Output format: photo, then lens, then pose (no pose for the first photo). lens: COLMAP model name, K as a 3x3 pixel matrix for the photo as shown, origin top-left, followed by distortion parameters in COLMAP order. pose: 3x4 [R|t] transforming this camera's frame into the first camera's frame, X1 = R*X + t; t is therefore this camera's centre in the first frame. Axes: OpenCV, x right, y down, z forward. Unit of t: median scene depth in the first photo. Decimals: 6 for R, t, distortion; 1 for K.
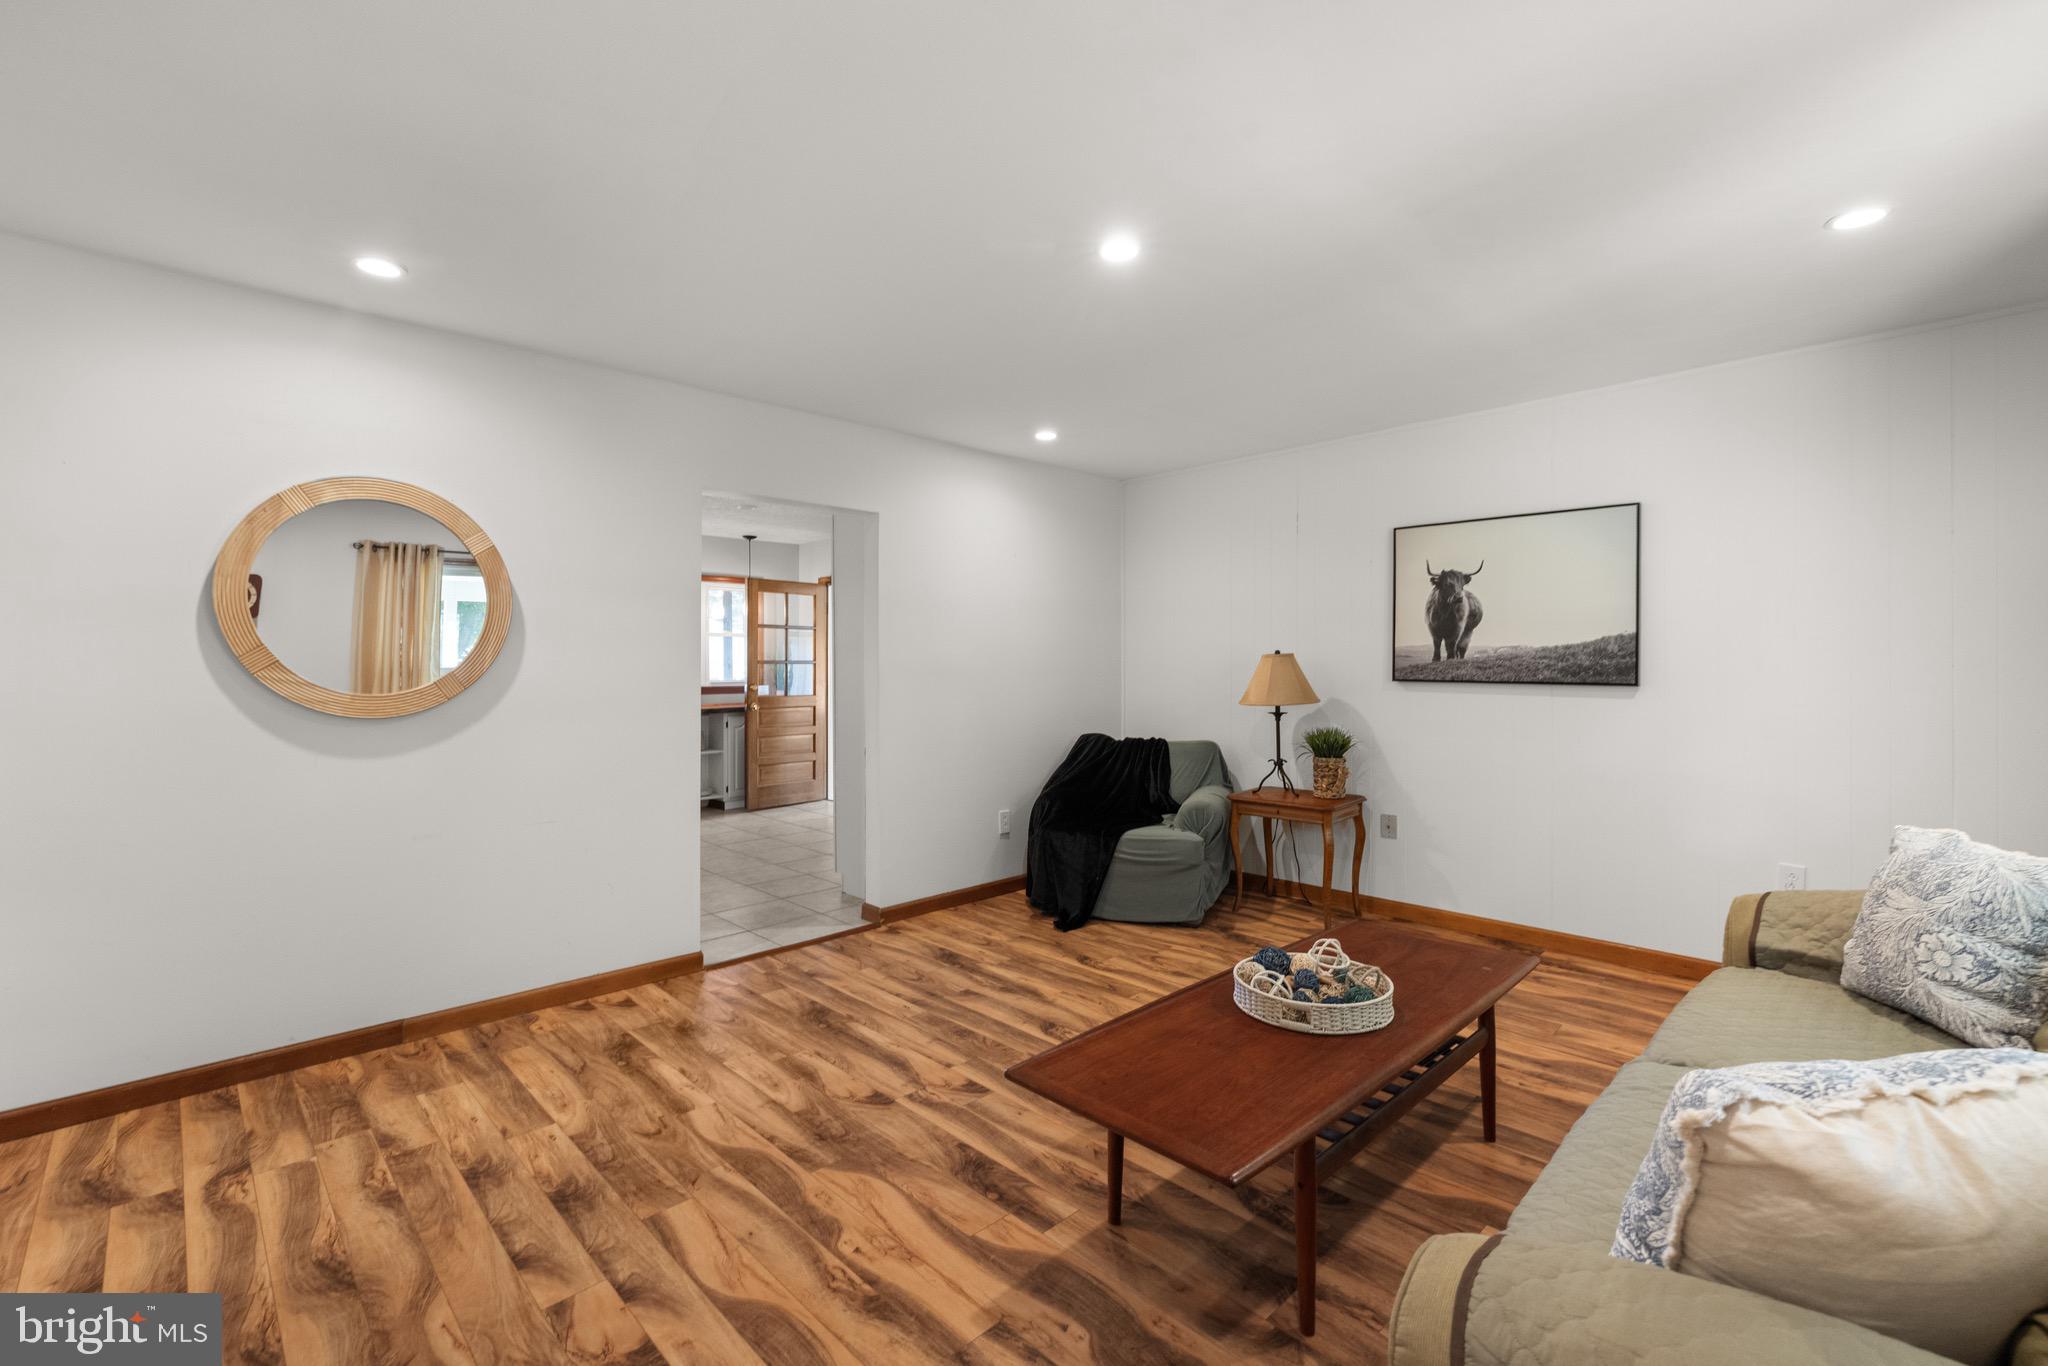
lens RADIAL K [[880.7, 0, 1044.9], [0, 880.7, 672.3], [0, 0, 1]] dist [-0.001799, -0.000402]
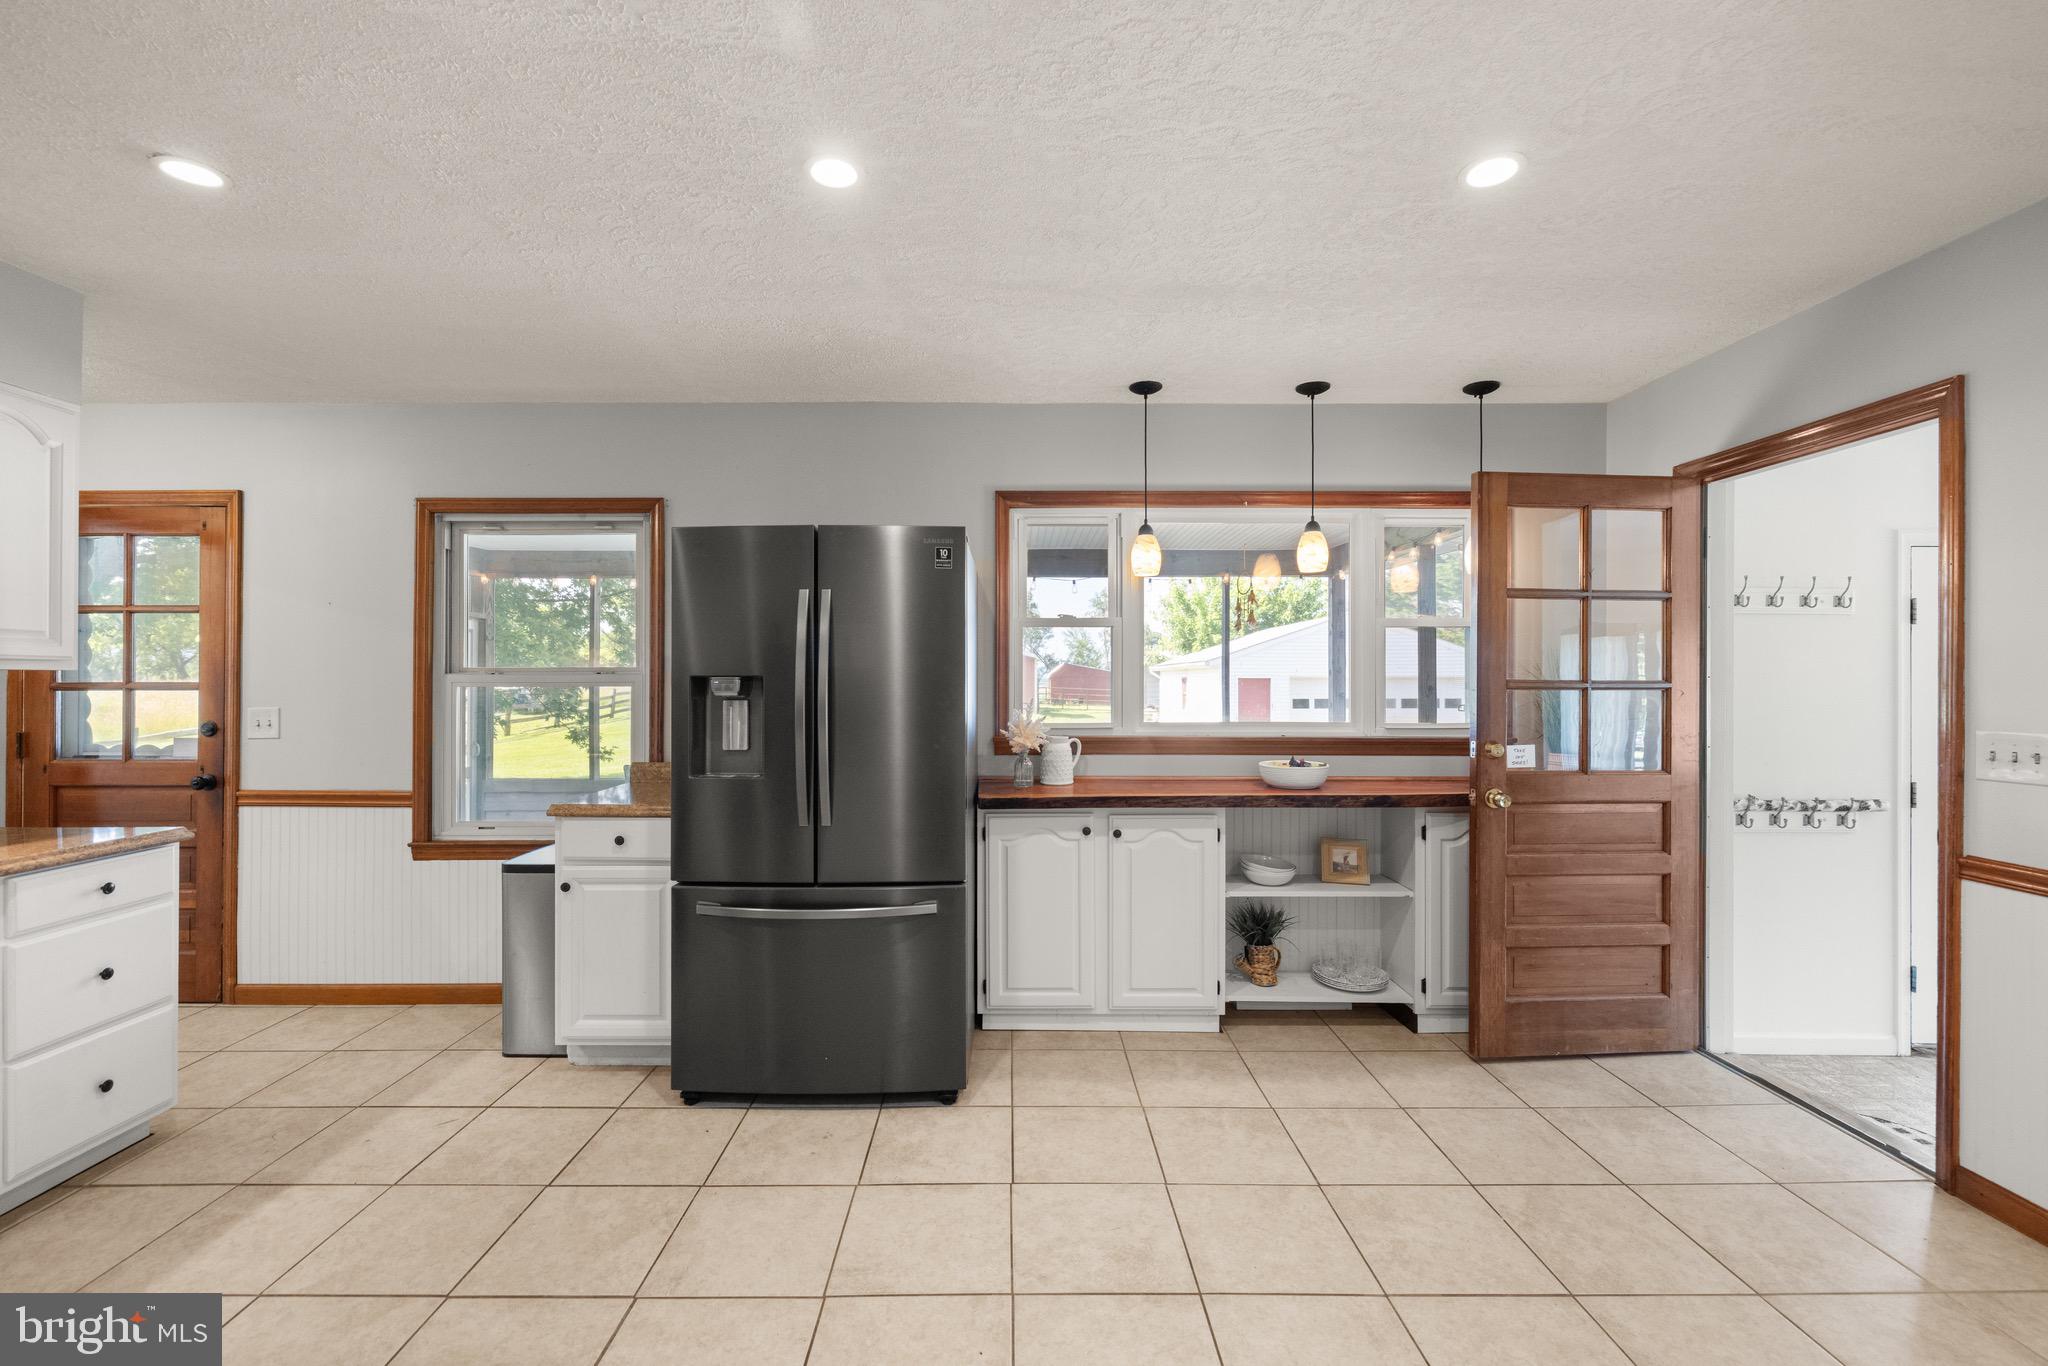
lens RADIAL K [[869.4, 0, 1009.3], [0, 869.4, 675.4], [0, 0, 1]] dist [0.001895, 0.000542]
pose [[0.696584, -0.001758, -0.717473, -0.384752], [-0.004591, 0.999966, -0.006907, -0.024026], [0.717461, 0.008105, 0.696552, 1.086632]]
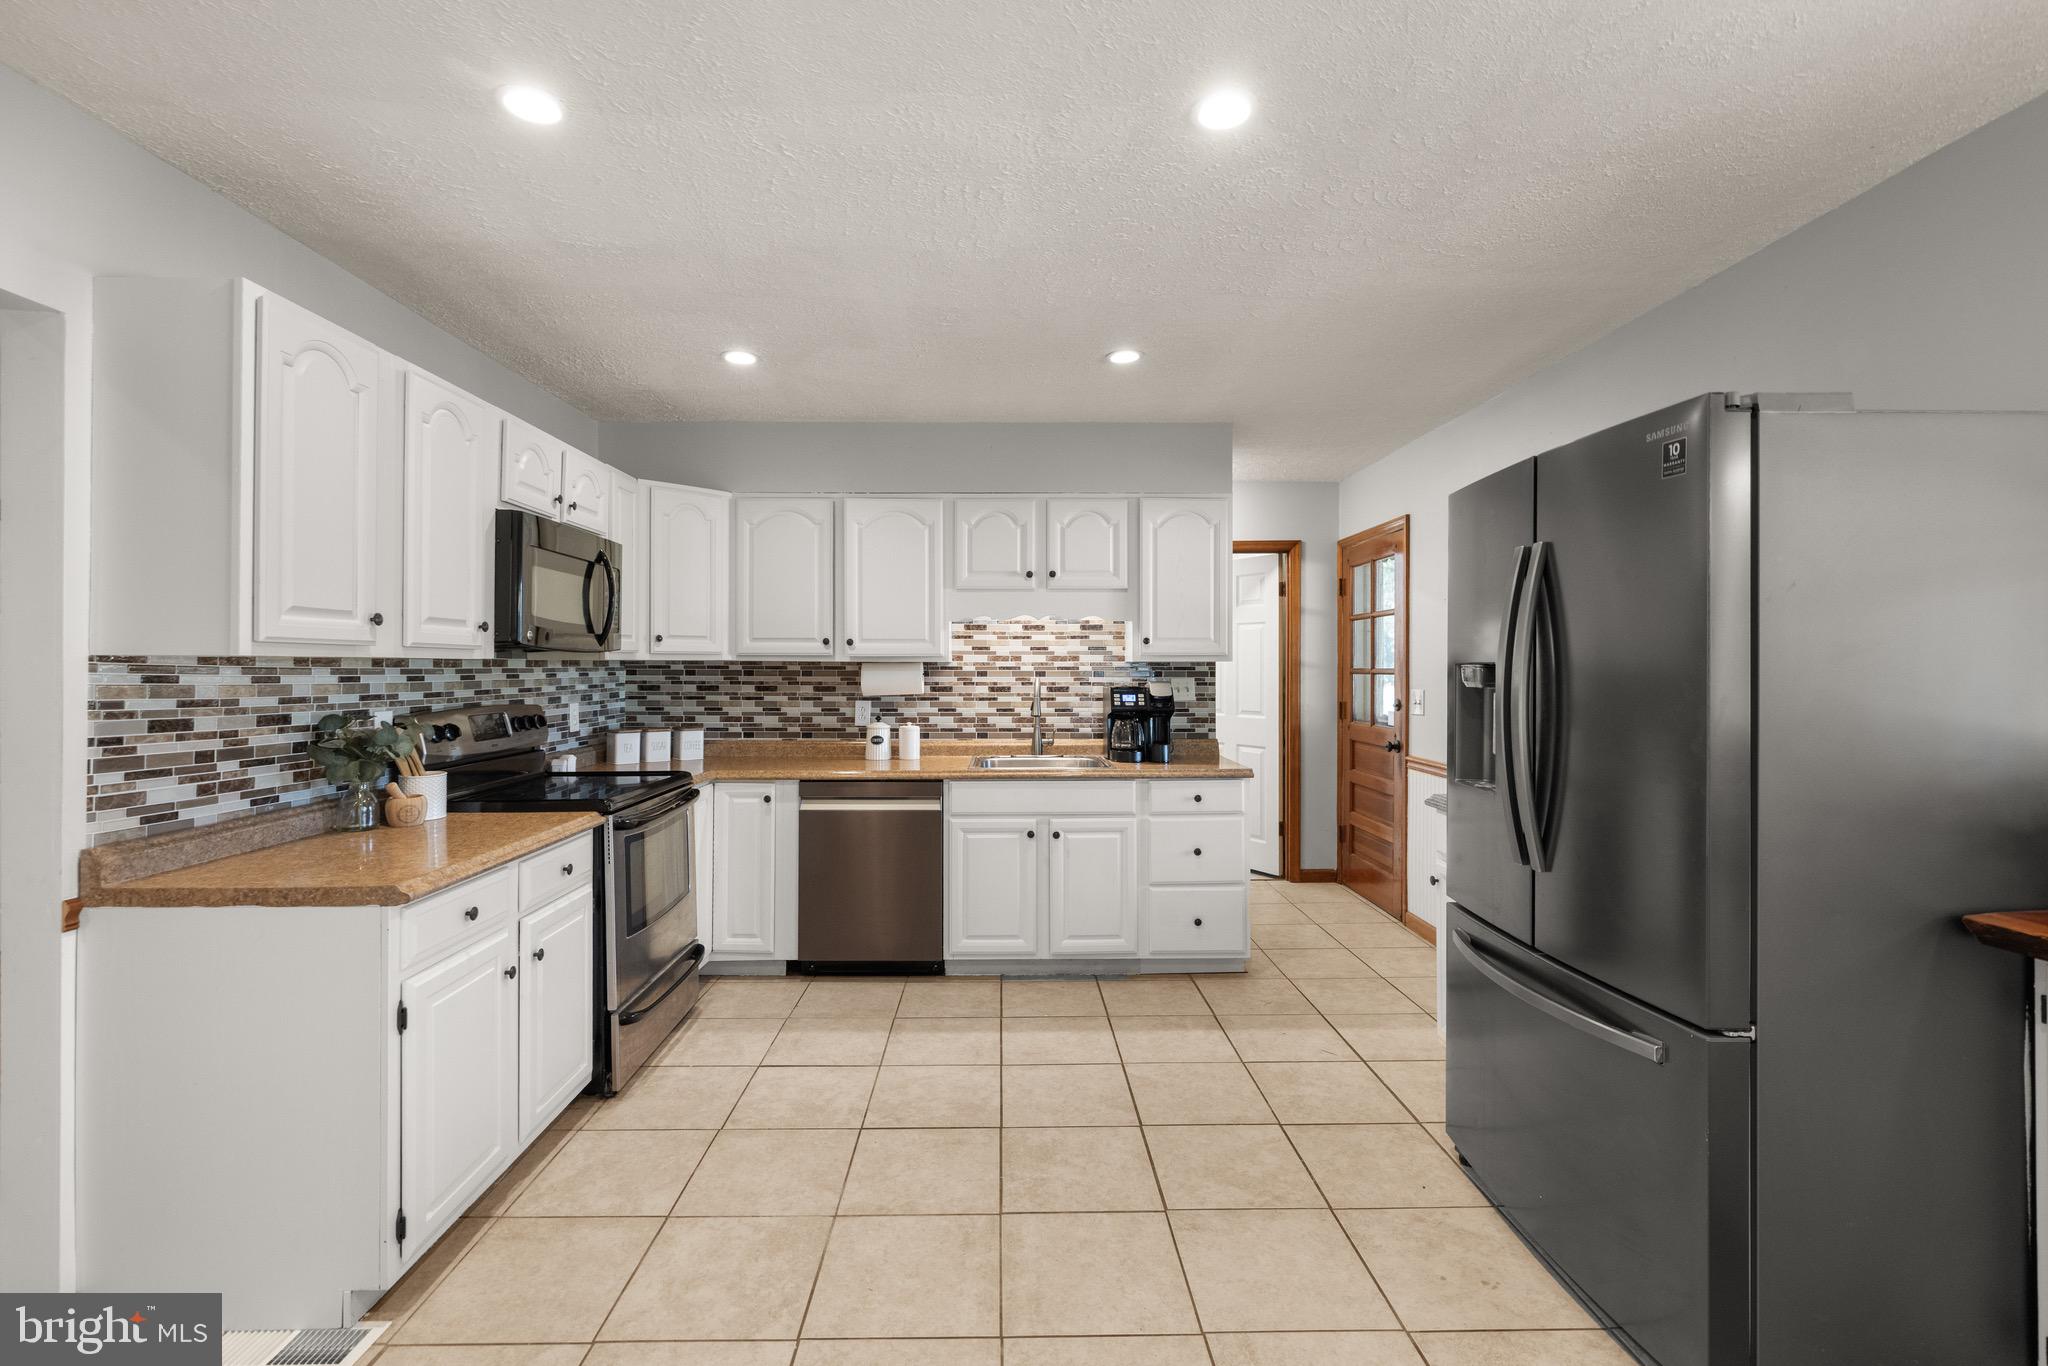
lens RADIAL K [[880.7, 0, 994.5], [0, 880.7, 619.3], [0, 0, 1]] dist [-0.001799, -0.000402]
pose [[-0.723285, -0.034416, -0.689691, -0.400785], [0.005804, 0.998419, -0.055908, -0.024532], [0.690525, -0.044440, -0.721942, 1.605049]]
